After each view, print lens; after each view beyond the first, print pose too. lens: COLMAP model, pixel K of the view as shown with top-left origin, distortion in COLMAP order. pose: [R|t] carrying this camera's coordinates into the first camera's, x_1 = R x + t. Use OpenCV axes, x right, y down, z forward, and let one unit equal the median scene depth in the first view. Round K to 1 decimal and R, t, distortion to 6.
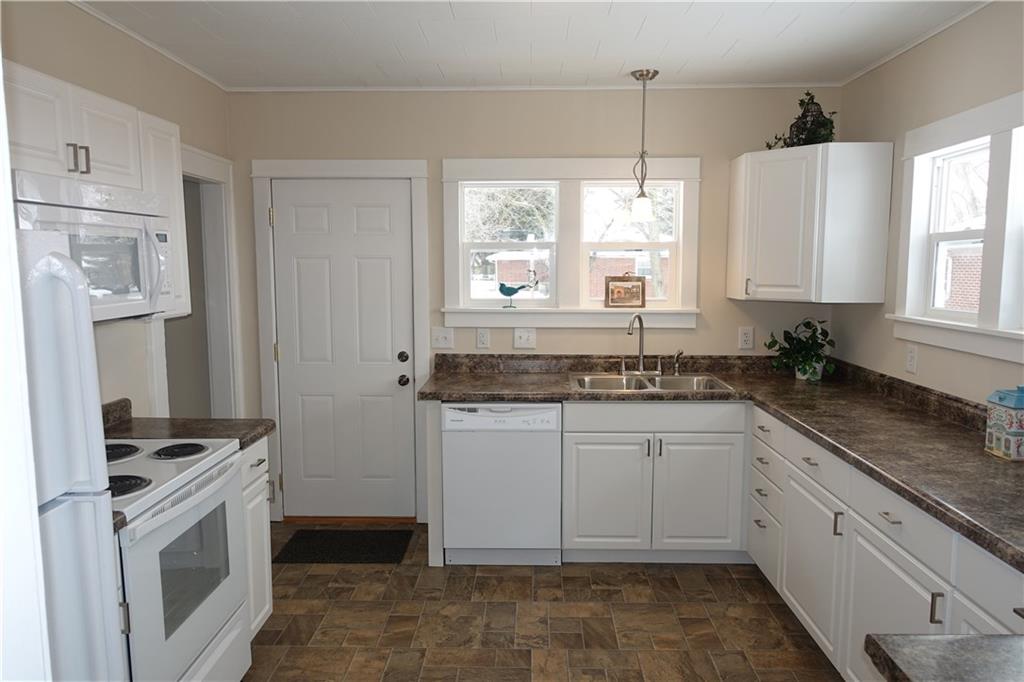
lens RADIAL K [[707.1, 0, 514.5], [0, 707.1, 336.8], [0, 0, 1]] dist [0.002447, -0.003622]
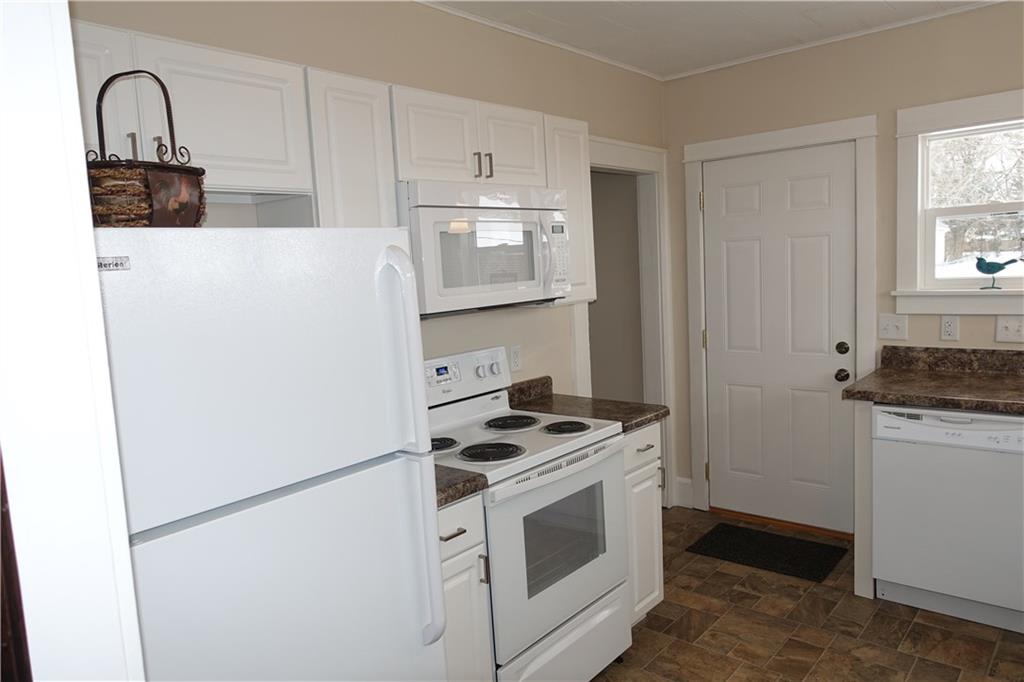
lens RADIAL K [[707.1, 0, 513.3], [0, 707.1, 339.7], [0, 0, 1]] dist [0.002447, -0.003622]
pose [[0.768945, 0.026155, -0.638780, 0.109696], [-0.013230, 0.999600, 0.025002, 0.002113], [0.639178, -0.010774, 0.768984, 0.095383]]
